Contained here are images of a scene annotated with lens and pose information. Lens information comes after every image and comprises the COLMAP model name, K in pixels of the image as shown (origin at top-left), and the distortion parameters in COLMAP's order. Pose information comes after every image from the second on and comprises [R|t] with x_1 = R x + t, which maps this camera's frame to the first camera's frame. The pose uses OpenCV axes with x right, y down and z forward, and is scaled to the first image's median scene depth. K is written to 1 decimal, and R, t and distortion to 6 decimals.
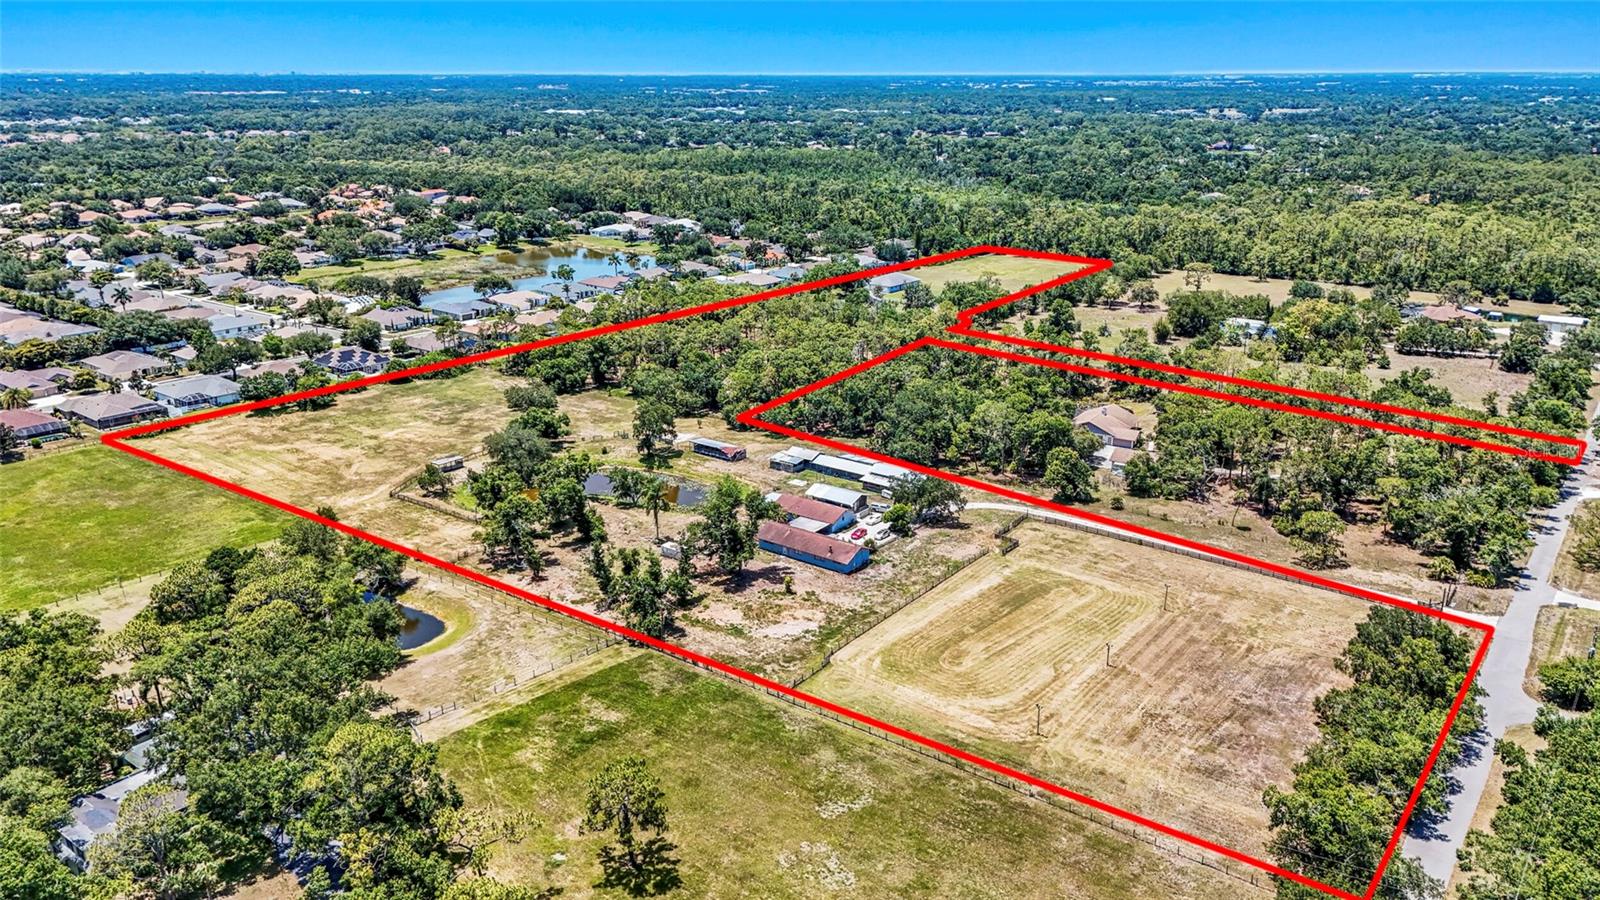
lens RADIAL K [[1183.0, 0, 804.2], [0, 1183.0, 444.5], [0, 0, 1]] dist [0.078915, -0.080179]
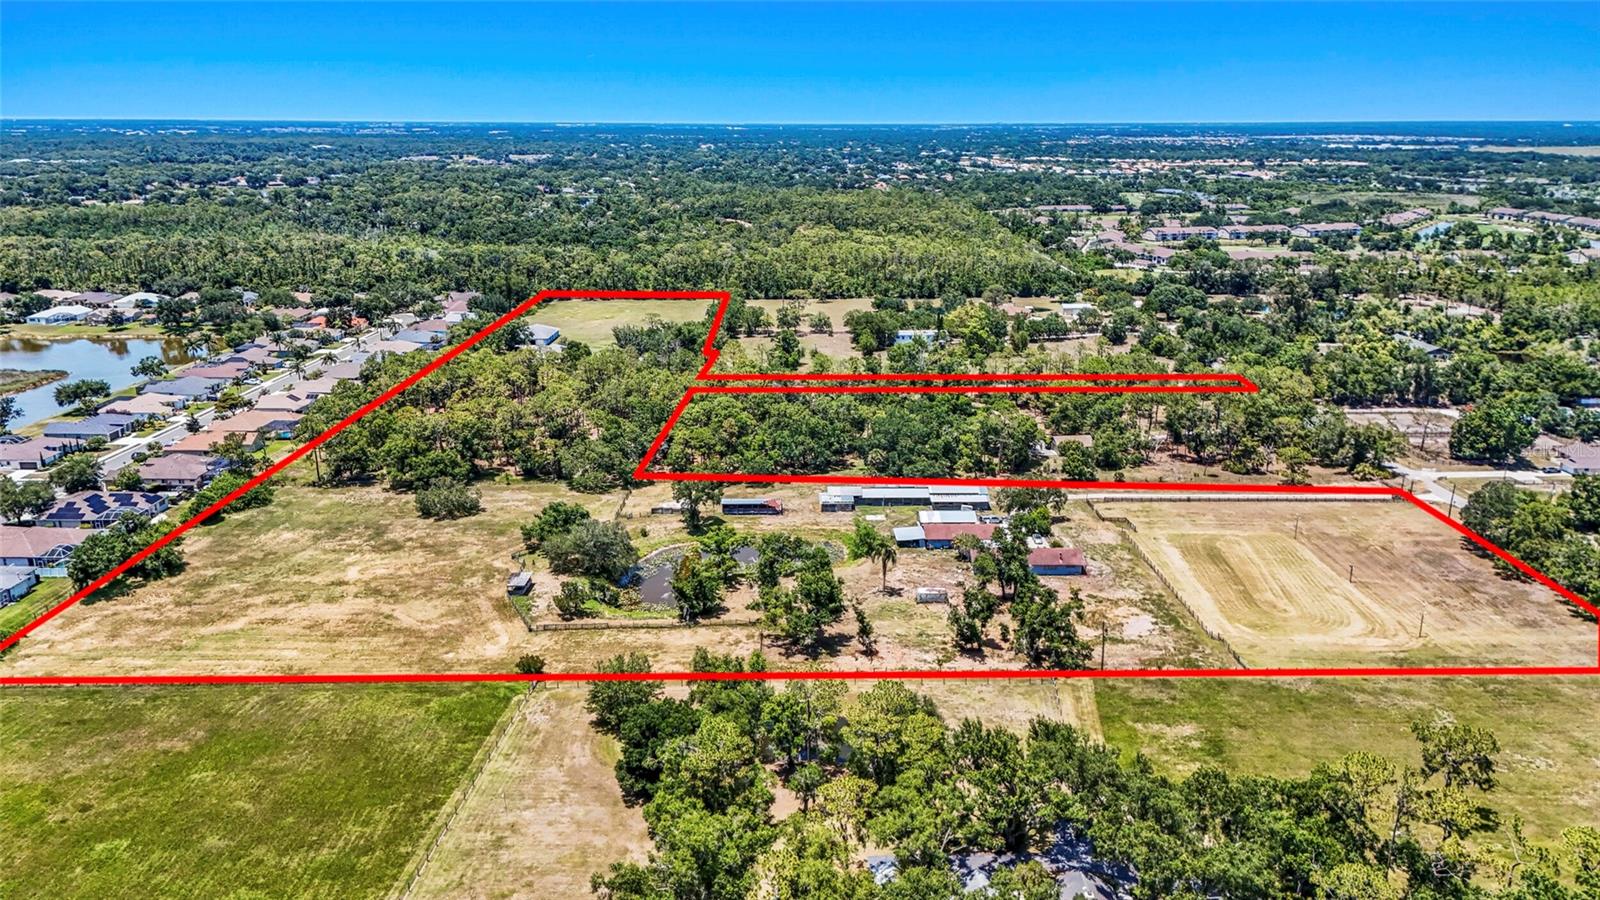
lens RADIAL K [[1183.0, 0, 836.7], [0, 1183.0, 433.6], [0, 0, 1]] dist [0.078915, -0.080179]
pose [[0.781891, -0.157783, 0.603117, -0.317739], [0.184108, 0.982734, 0.018414, -0.031854], [-0.595609, 0.096641, 0.797440, 0.101411]]
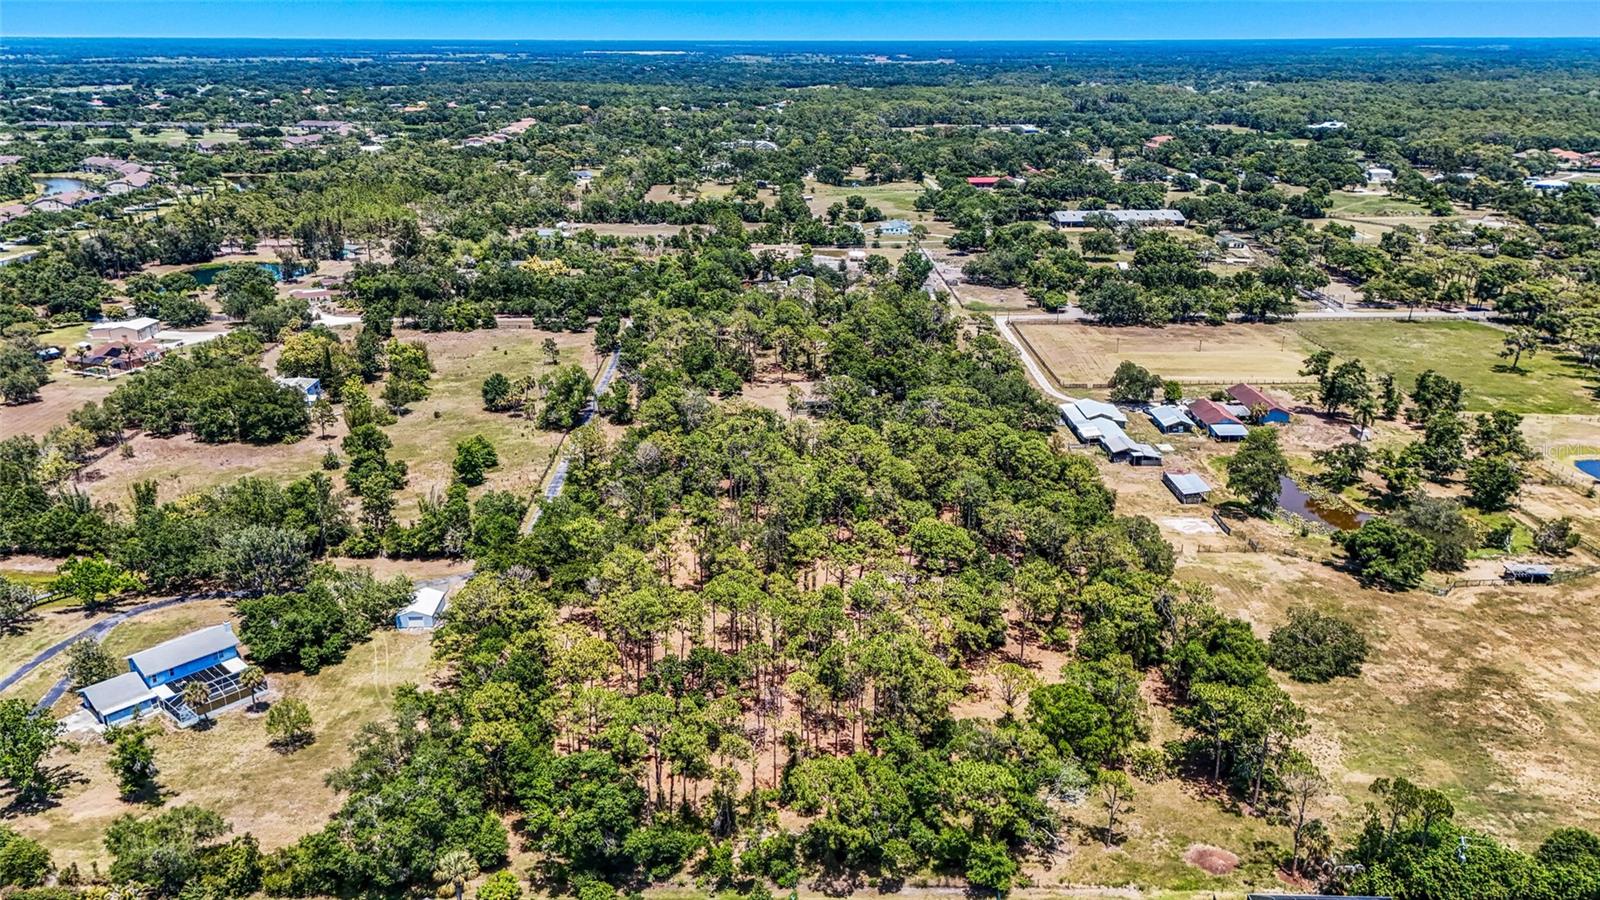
lens RADIAL K [[1183.0, 0, 801.2], [0, 1183.0, 471.2], [0, 0, 1]] dist [0.078915, -0.080179]
pose [[-0.617590, -0.270127, 0.738657, -0.290074], [0.235877, 0.832324, 0.501597, -0.272533], [-0.750297, 0.484013, -0.450318, 0.857746]]
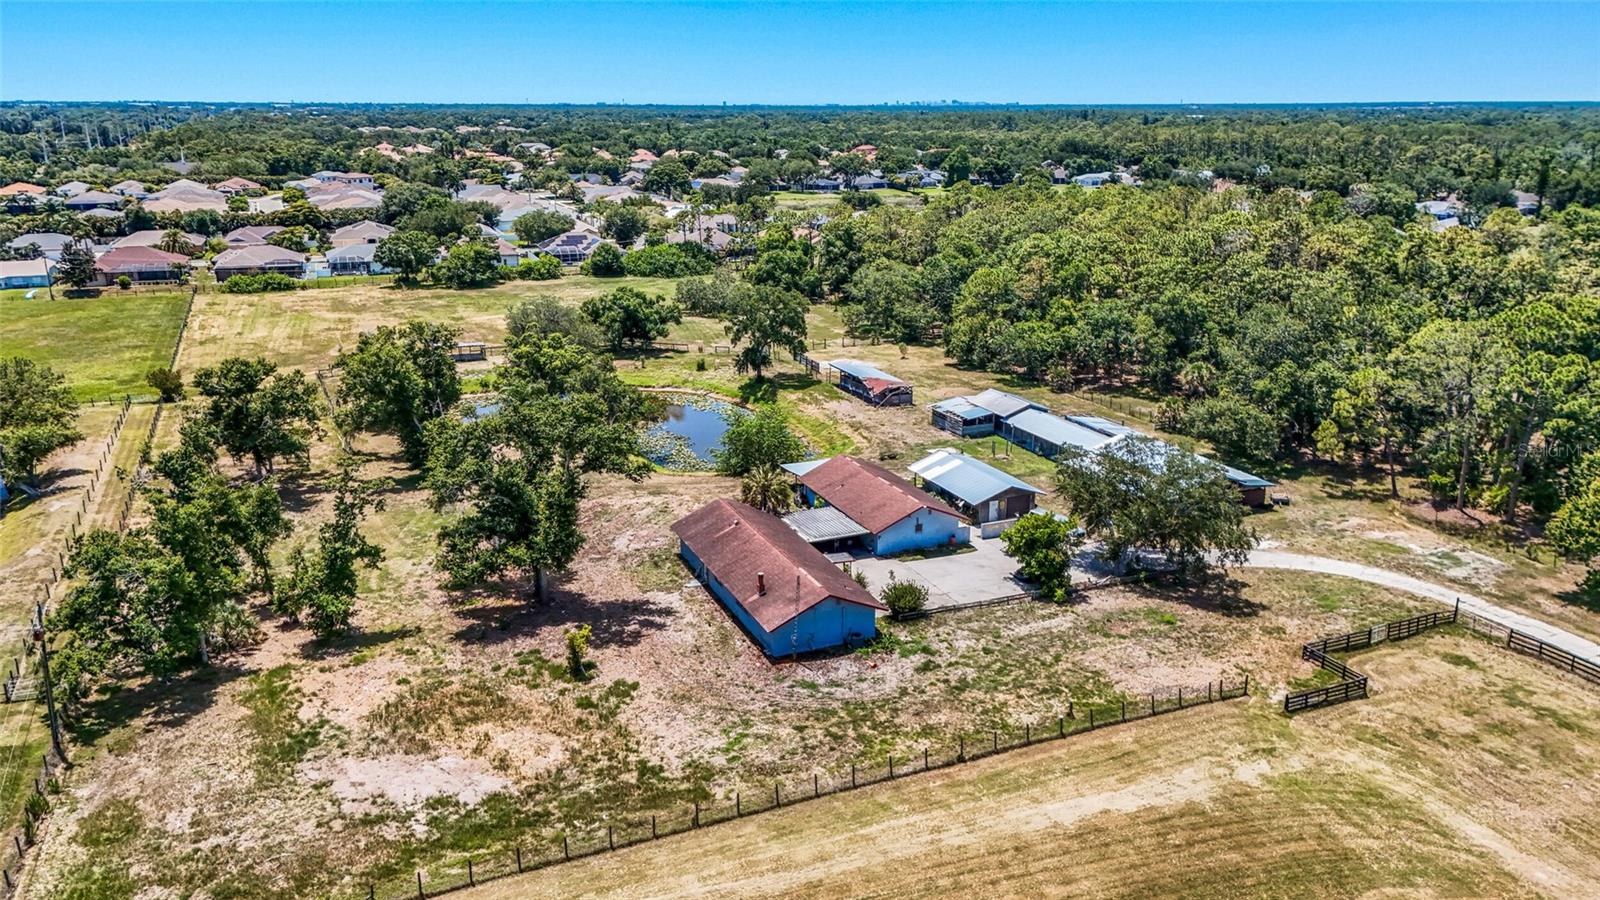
lens RADIAL K [[1183.0, 0, 807.0], [0, 1183.0, 462.6], [0, 0, 1]] dist [0.078915, -0.080179]
pose [[0.870597, 0.142973, -0.470764, 0.084239], [-0.148224, 0.988609, 0.026131, 0.016009], [0.469138, 0.047029, 0.881872, 0.279008]]
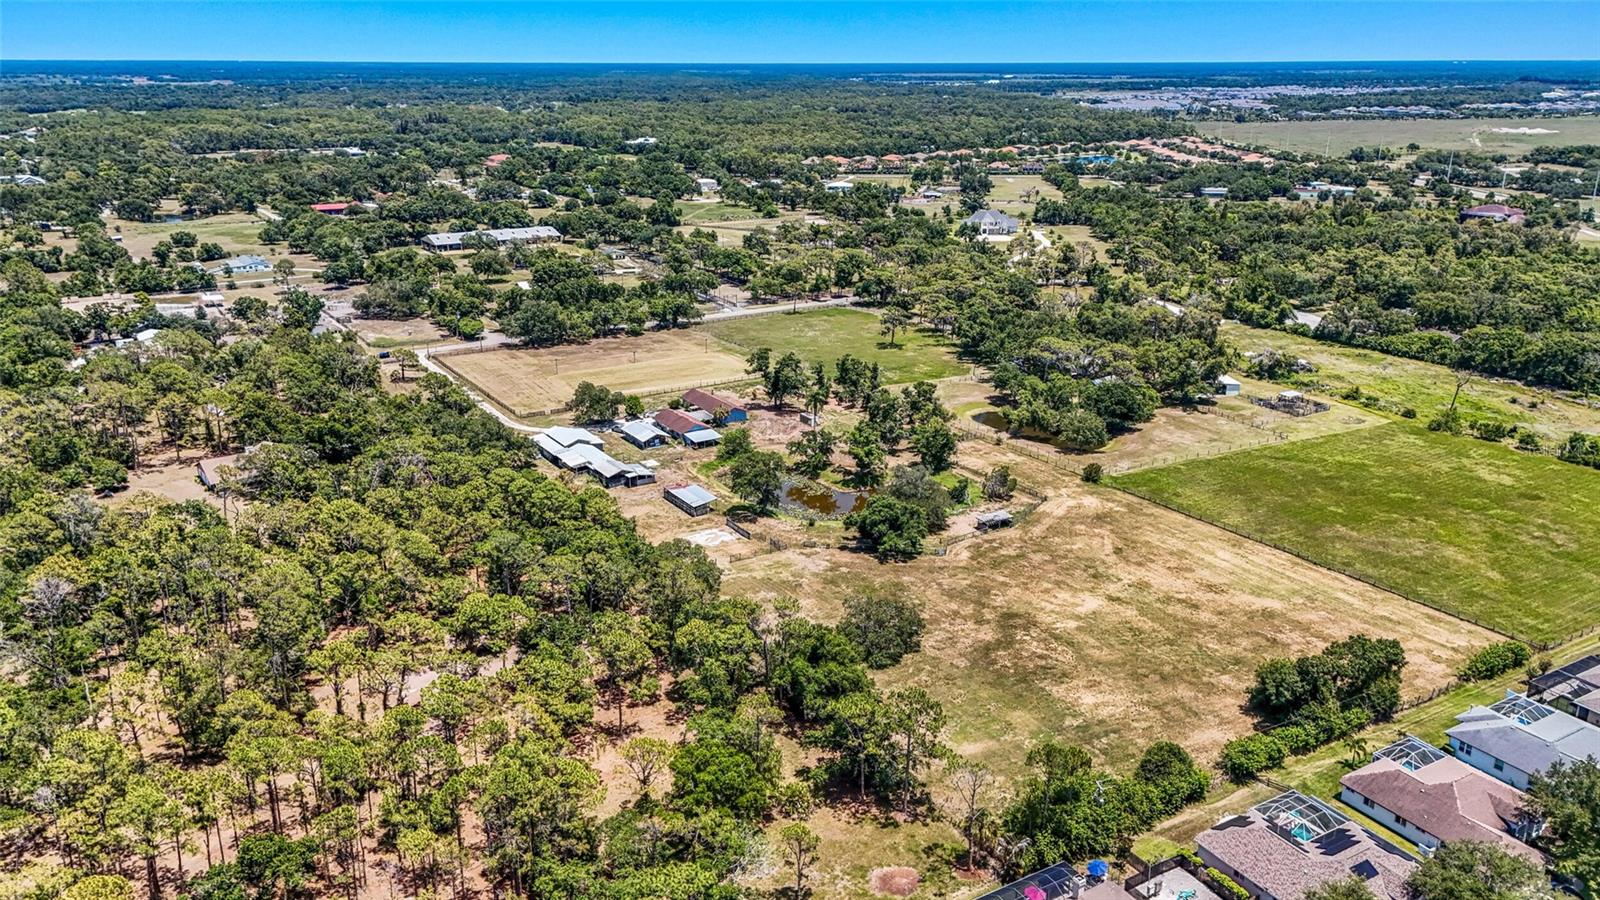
lens RADIAL K [[1183.0, 0, 805.5], [0, 1183.0, 444.7], [0, 0, 1]] dist [0.078915, -0.080179]
pose [[-0.938740, -0.106760, 0.327674, -0.230172], [0.102964, 0.820495, 0.562304, -0.268815], [-0.328886, 0.561596, -0.759239, 0.859497]]
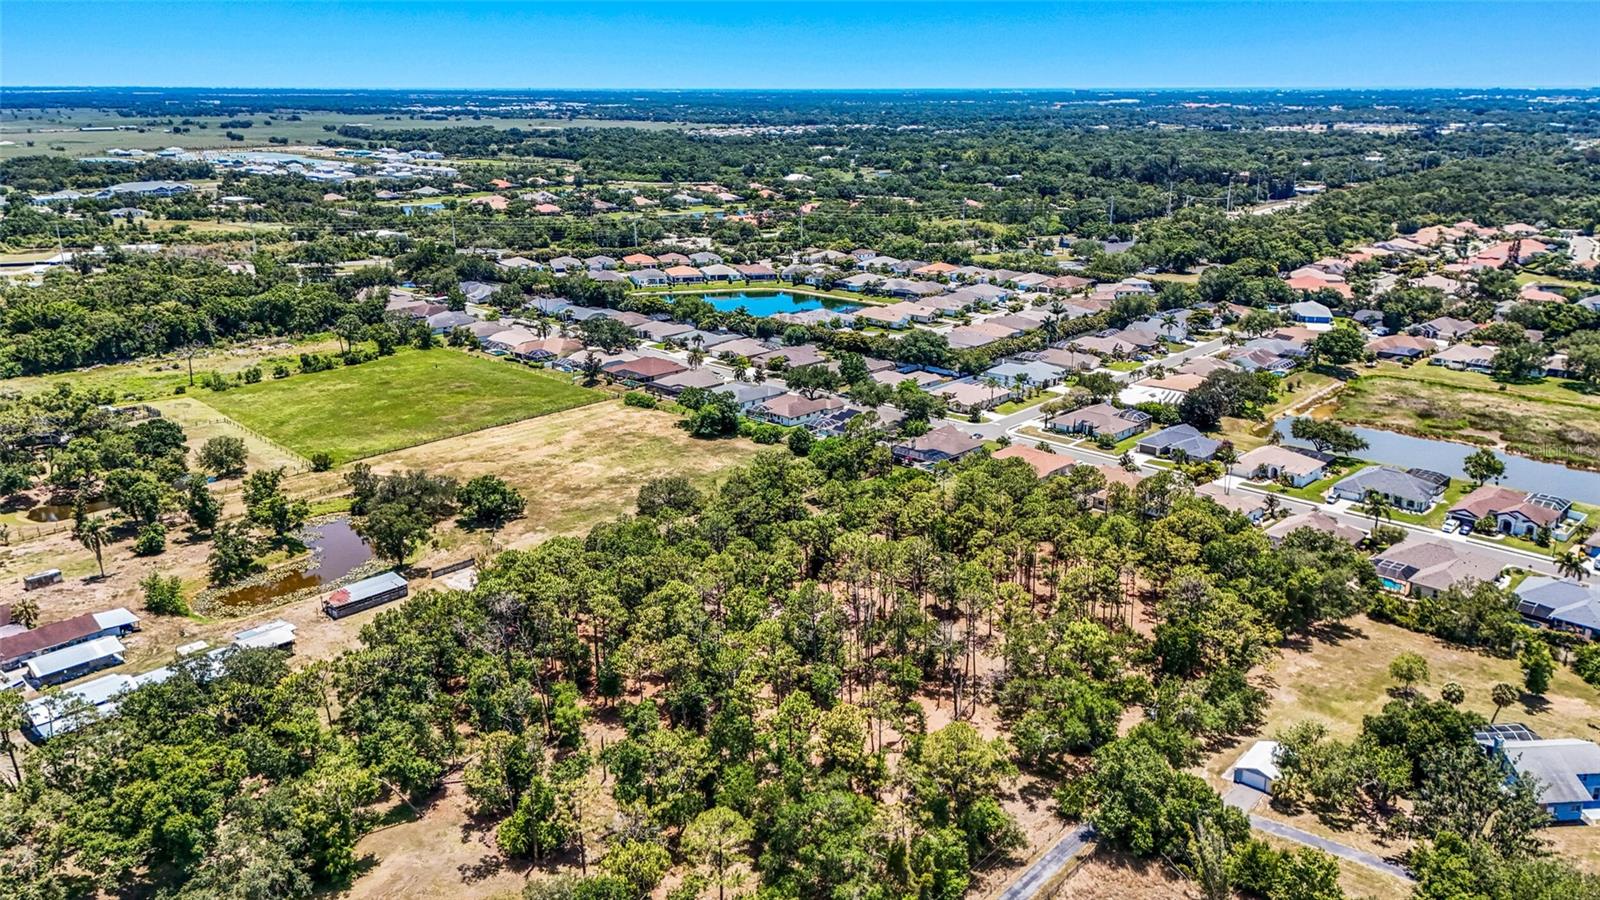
lens RADIAL K [[1183.0, 0, 807.2], [0, 1183.0, 458.2], [0, 0, 1]] dist [0.078915, -0.080179]
pose [[-0.081330, 0.298899, -0.950813, 0.320928], [-0.298907, 0.902747, 0.309357, -0.210521], [0.950810, 0.309365, 0.015922, 0.658840]]
